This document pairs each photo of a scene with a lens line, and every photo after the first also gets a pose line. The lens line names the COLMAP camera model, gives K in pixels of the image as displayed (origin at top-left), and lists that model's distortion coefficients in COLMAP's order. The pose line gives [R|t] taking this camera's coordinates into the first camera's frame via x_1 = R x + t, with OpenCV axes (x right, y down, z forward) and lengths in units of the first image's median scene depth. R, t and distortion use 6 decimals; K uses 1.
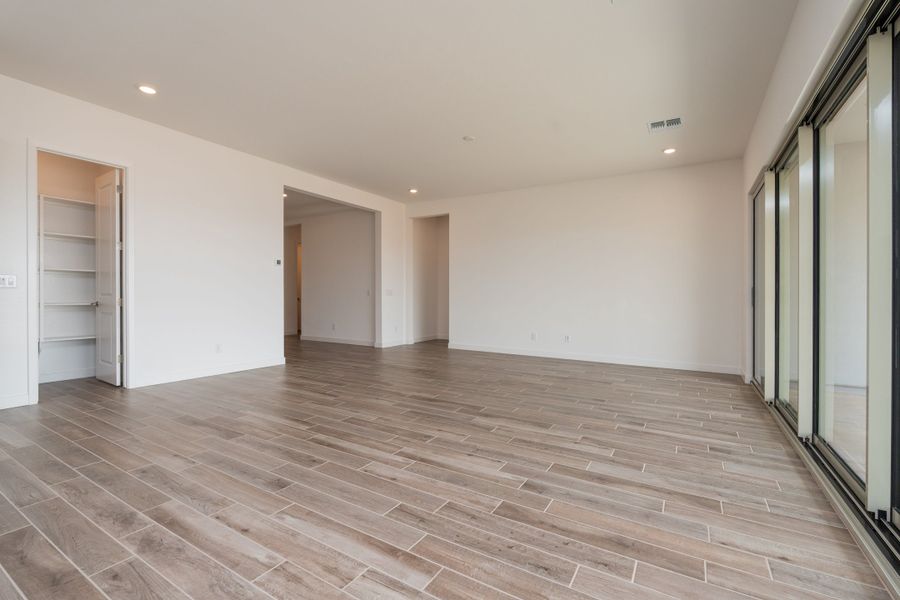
lens RADIAL K [[387.4, 0, 450.6], [0, 387.4, 298.7], [0, 0, 1]] dist [-0.001731, -0.000194]
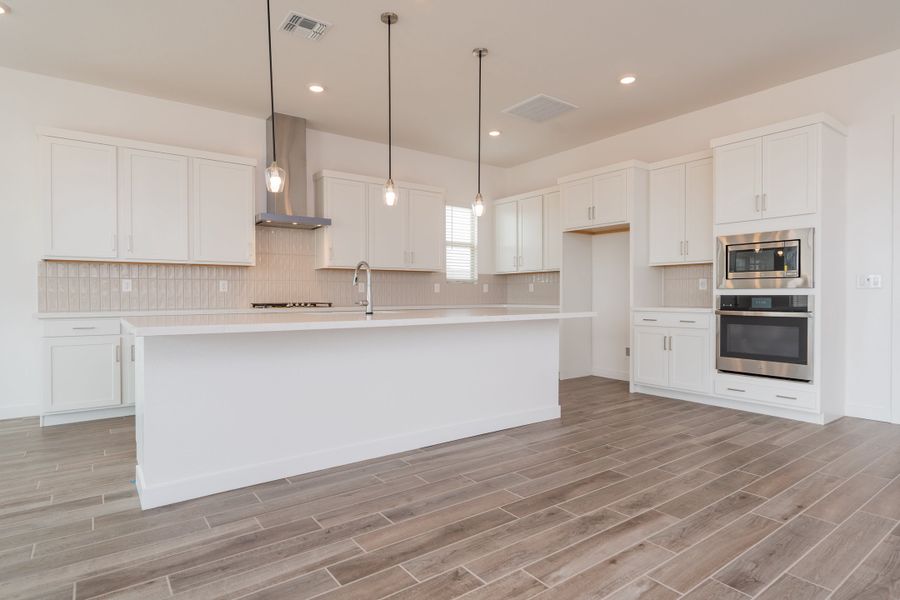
lens RADIAL K [[486.4, 0, 451.6], [0, 486.4, 301.7], [0, 0, 1]] dist [-0.002060, -0.000409]
pose [[-0.367988, 0.004262, -0.929821, 0.535115], [-0.006325, 0.999955, 0.007087, 0.002842], [0.929809, 0.008489, -0.367944, 0.905504]]
